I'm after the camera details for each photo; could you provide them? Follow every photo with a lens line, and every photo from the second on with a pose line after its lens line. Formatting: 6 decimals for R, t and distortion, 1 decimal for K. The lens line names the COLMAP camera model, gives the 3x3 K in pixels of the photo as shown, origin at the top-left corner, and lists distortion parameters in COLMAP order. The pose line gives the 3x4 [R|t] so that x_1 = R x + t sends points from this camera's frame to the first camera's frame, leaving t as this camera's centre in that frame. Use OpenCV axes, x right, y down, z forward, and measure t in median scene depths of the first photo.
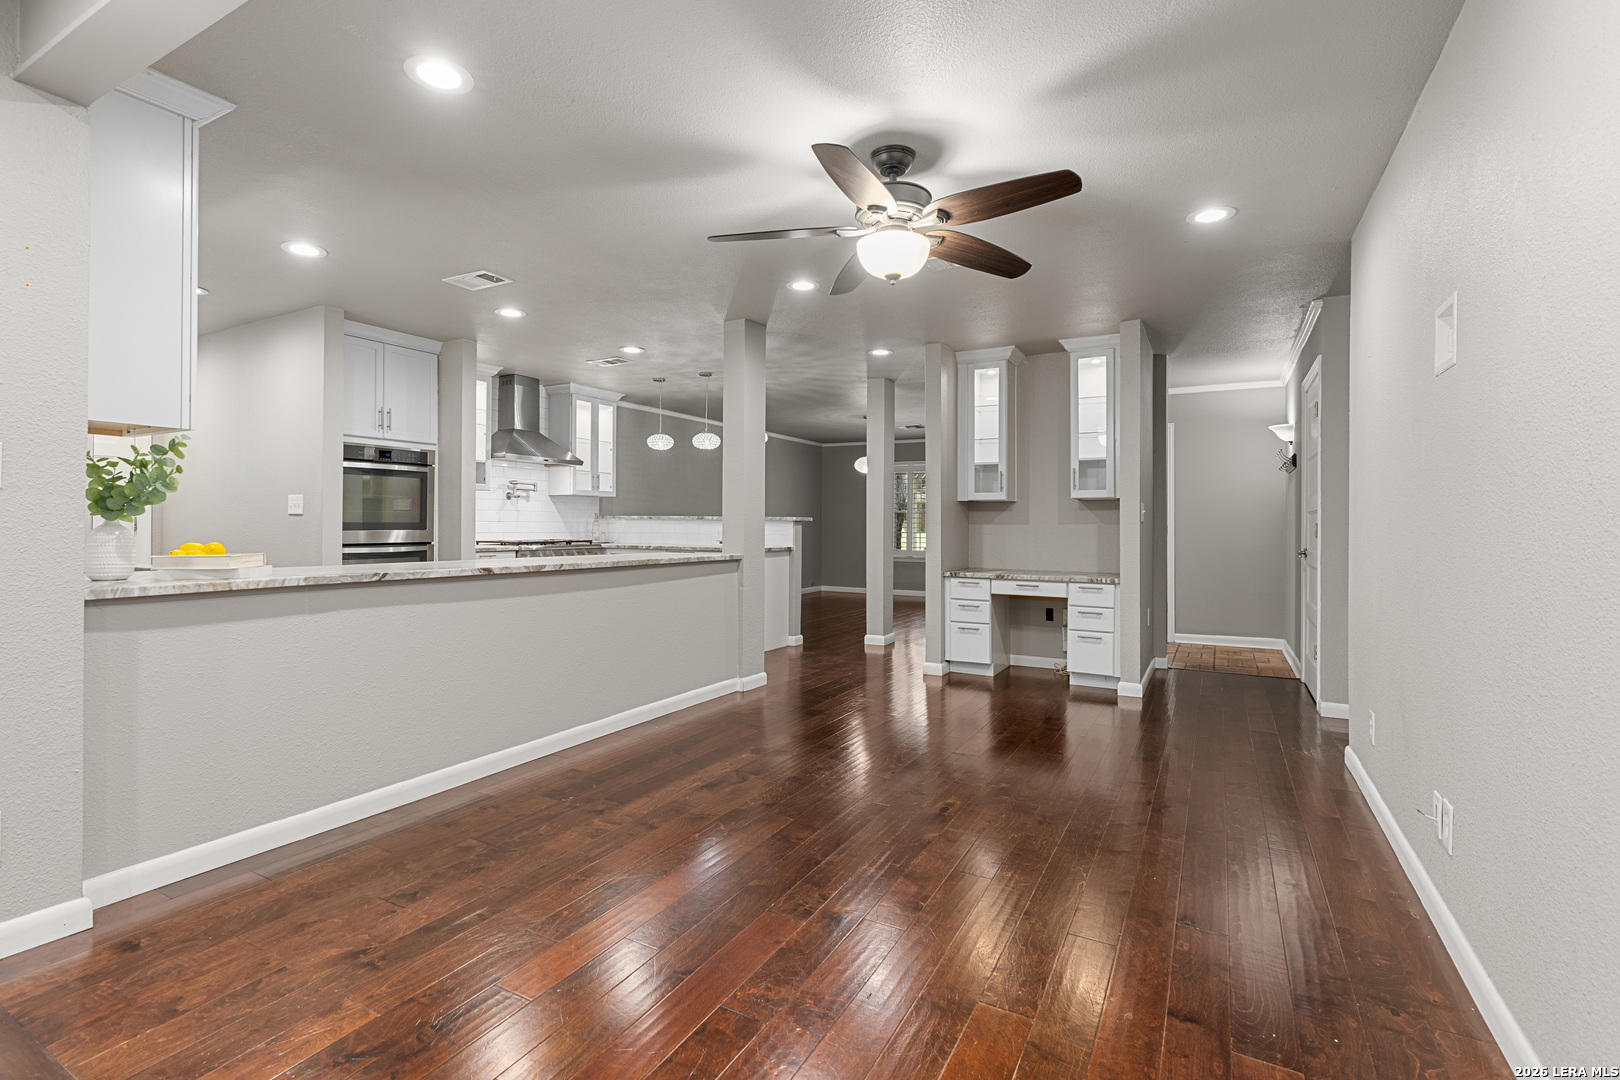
lens RADIAL K [[737.3, 0, 816.0], [0, 737.3, 531.2], [0, 0, 1]] dist [-0.006654, 0.002735]
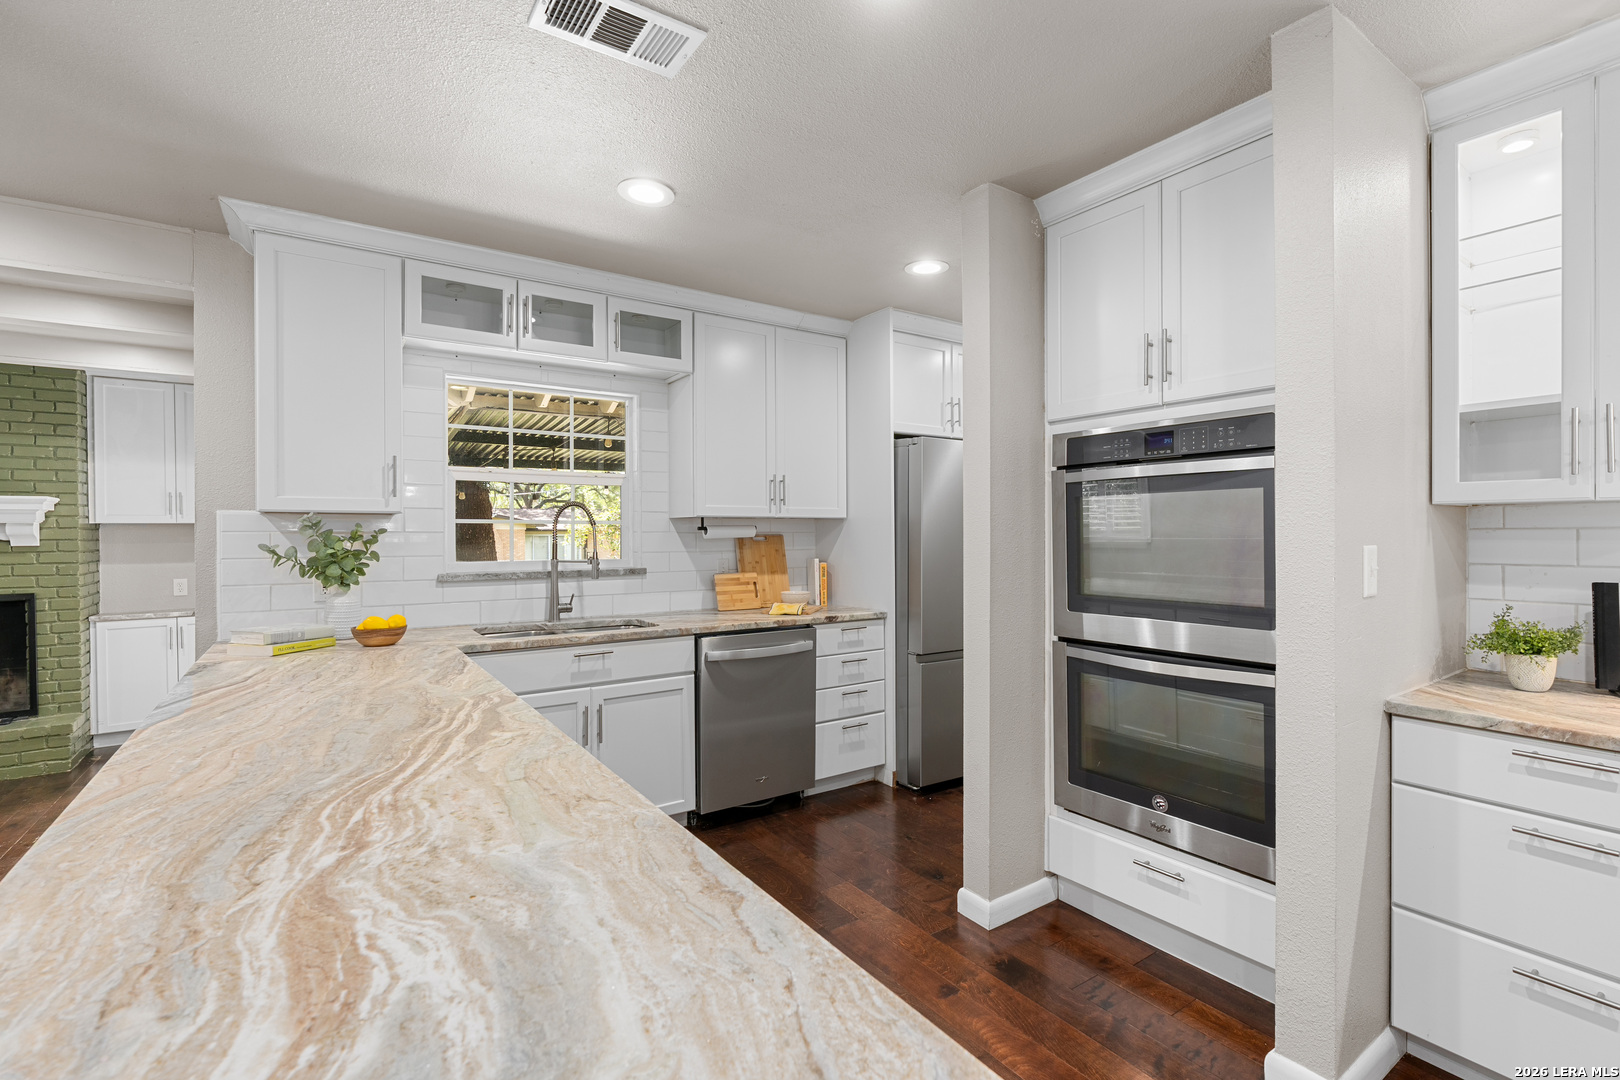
lens RADIAL K [[737.3, 0, 808.2], [0, 737.3, 536.3], [0, 0, 1]] dist [-0.006654, 0.002735]
pose [[-0.456505, 0.001778, -0.889719, -0.184788], [-0.005282, 0.999975, 0.004709, -0.081720], [0.889705, 0.006849, -0.456485, 1.641875]]
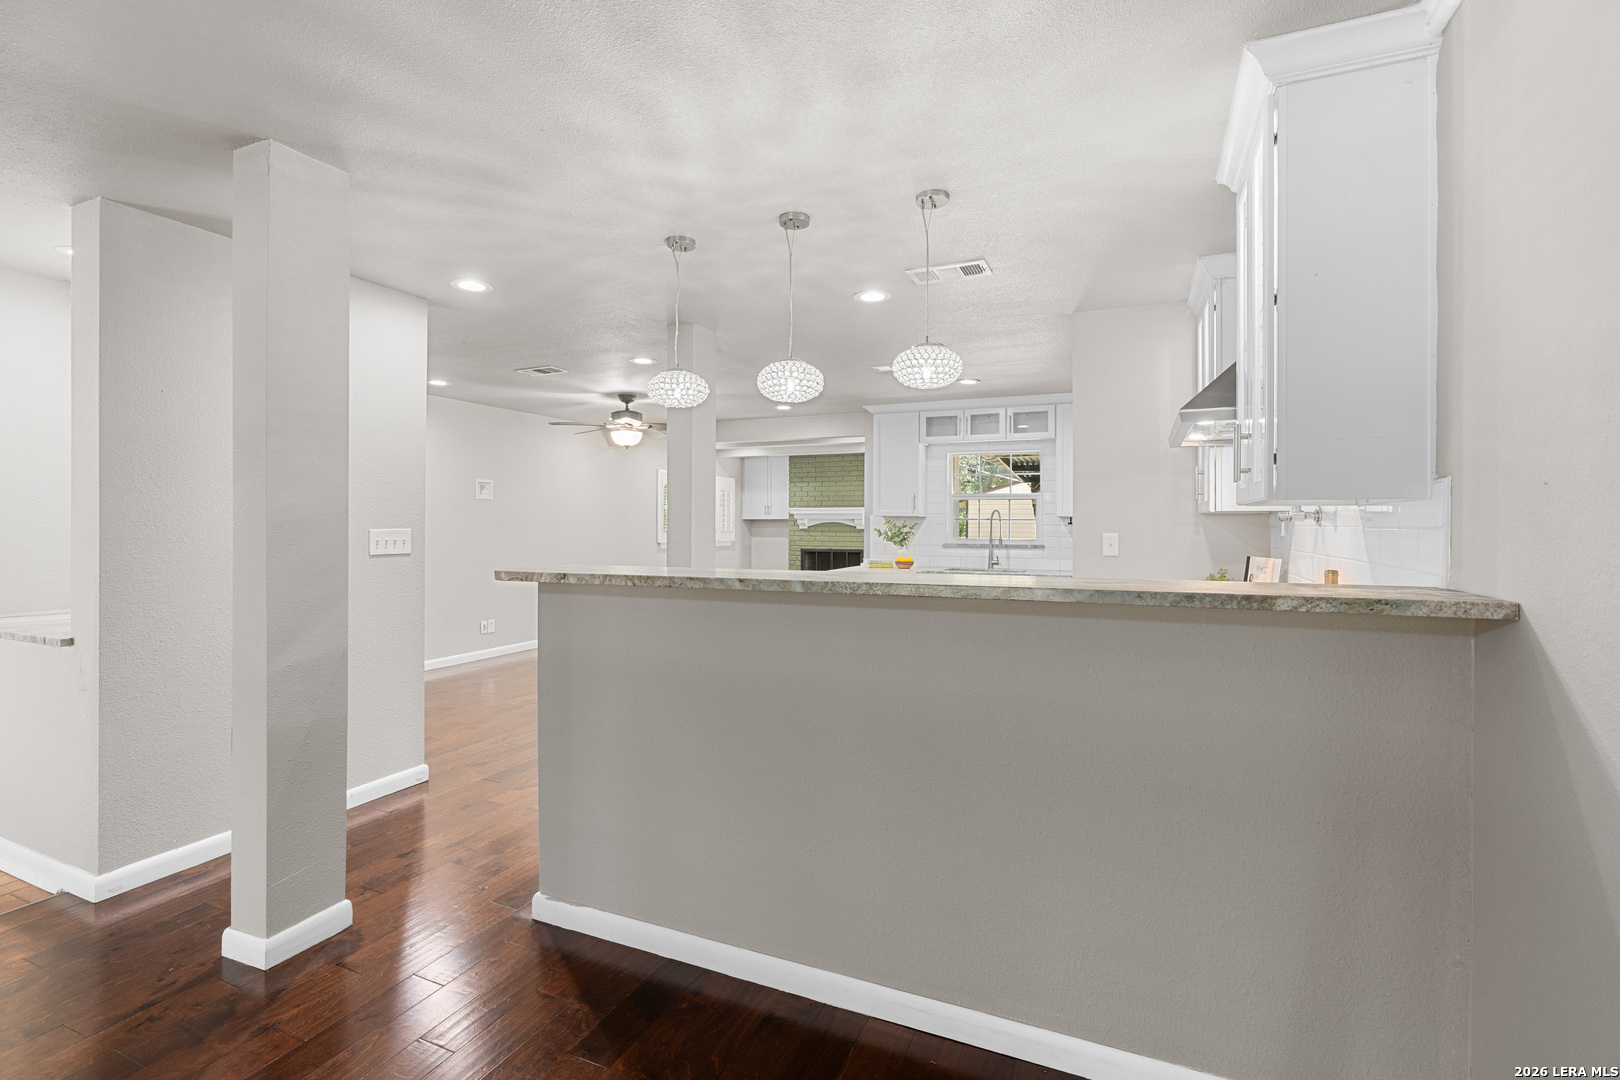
lens RADIAL K [[737.3, 0, 804.0], [0, 737.3, 520.7], [0, 0, 1]] dist [-0.006654, 0.002735]
pose [[-0.997095, -0.009390, -0.075587, -0.253999], [-0.009718, 0.999945, 0.003974, -0.095509], [0.075545, 0.004697, -0.997131, 2.939654]]
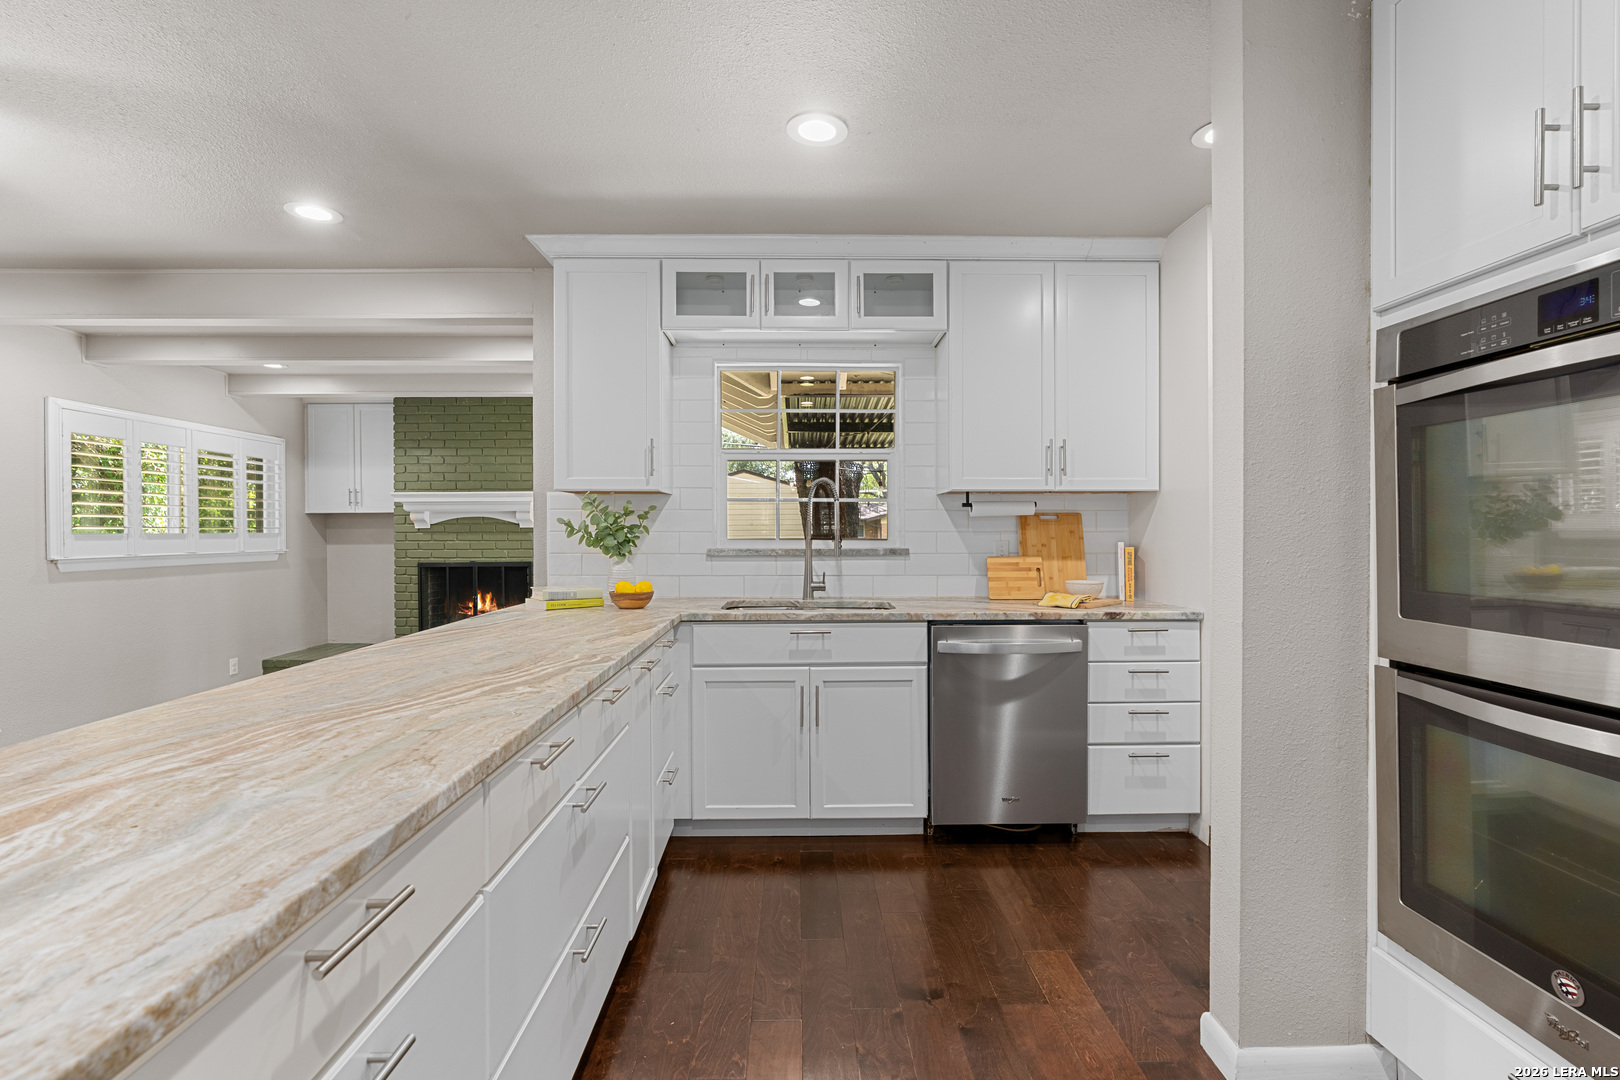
lens RADIAL K [[737.3, 0, 807.5], [0, 737.3, 533.8], [0, 0, 1]] dist [-0.006654, 0.002735]
pose [[-0.870711, 0.000139, -0.491795, -0.441501], [-0.005743, 0.999929, 0.010450, -0.056955], [0.491762, 0.011923, -0.870648, 1.751940]]
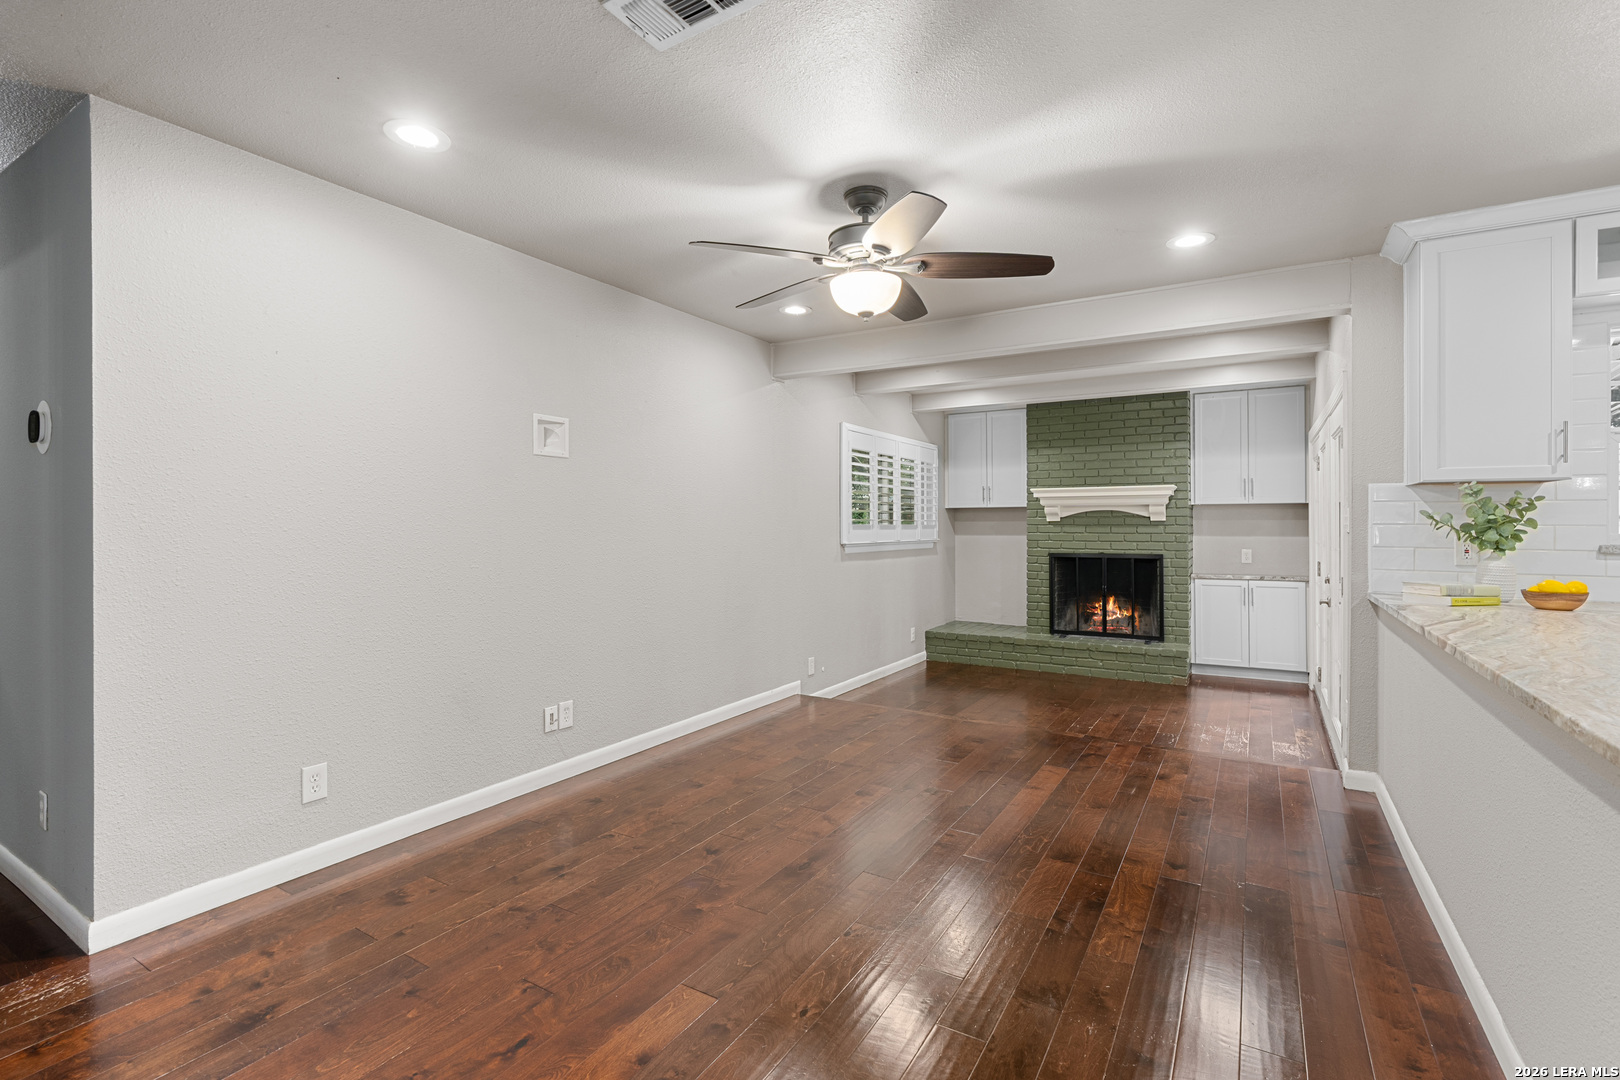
lens RADIAL K [[737.3, 0, 809.5], [0, 737.3, 520.2], [0, 0, 1]] dist [-0.006654, 0.002735]
pose [[-0.998995, -0.005294, 0.044510, 0.113751], [-0.005101, 0.999977, 0.004459, -0.053391], [-0.044533, 0.004227, -0.998999, 1.709314]]
